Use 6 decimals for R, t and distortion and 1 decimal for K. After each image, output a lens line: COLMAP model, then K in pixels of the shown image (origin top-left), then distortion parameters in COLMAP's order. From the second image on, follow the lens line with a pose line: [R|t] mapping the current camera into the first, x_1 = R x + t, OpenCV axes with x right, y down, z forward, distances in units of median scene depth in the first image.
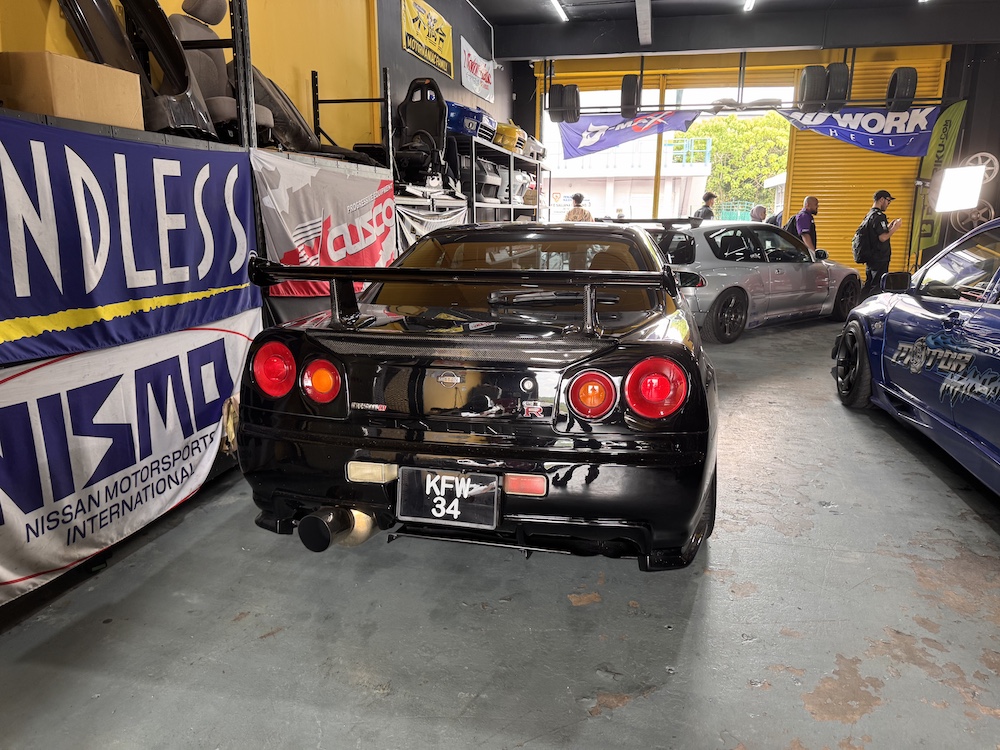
lens RADIAL K [[735.7, 0, 515.4], [0, 735.7, 373.4], [0, 0, 1]] dist [0.026222, 0.005657]
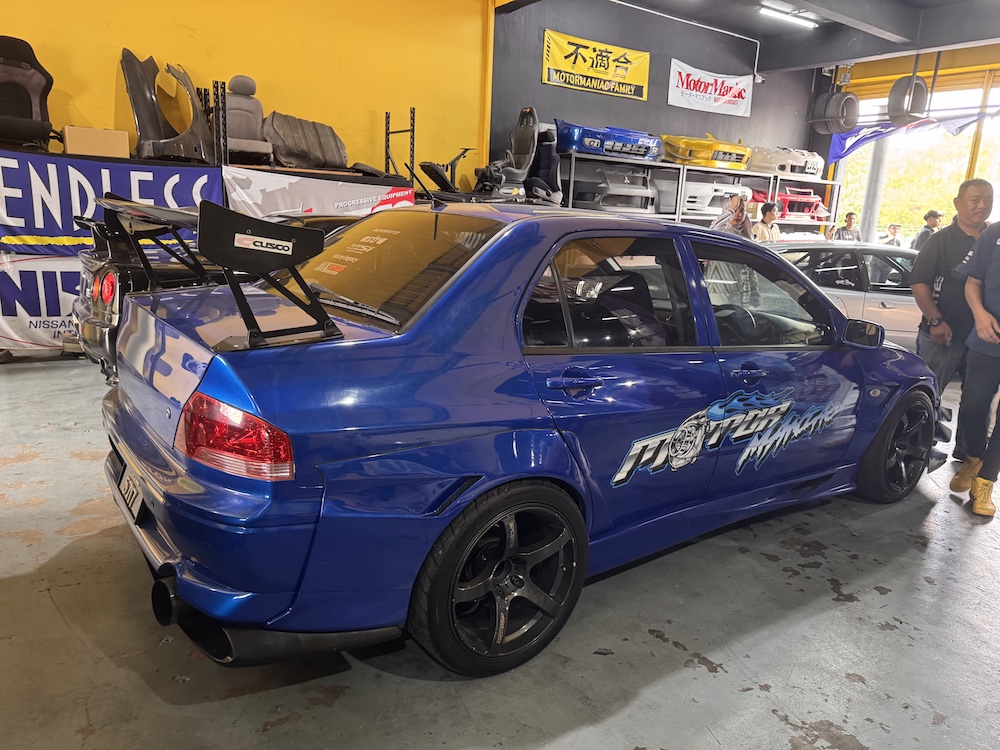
lens RADIAL K [[735.7, 0, 515.4], [0, 735.7, 373.4], [0, 0, 1]] dist [0.026222, 0.005657]
pose [[0.745809, 0.190832, -0.638242, 1.443273], [-0.193938, 0.978789, 0.066031, -0.067852], [0.637305, 0.074533, 0.766999, 0.109715]]
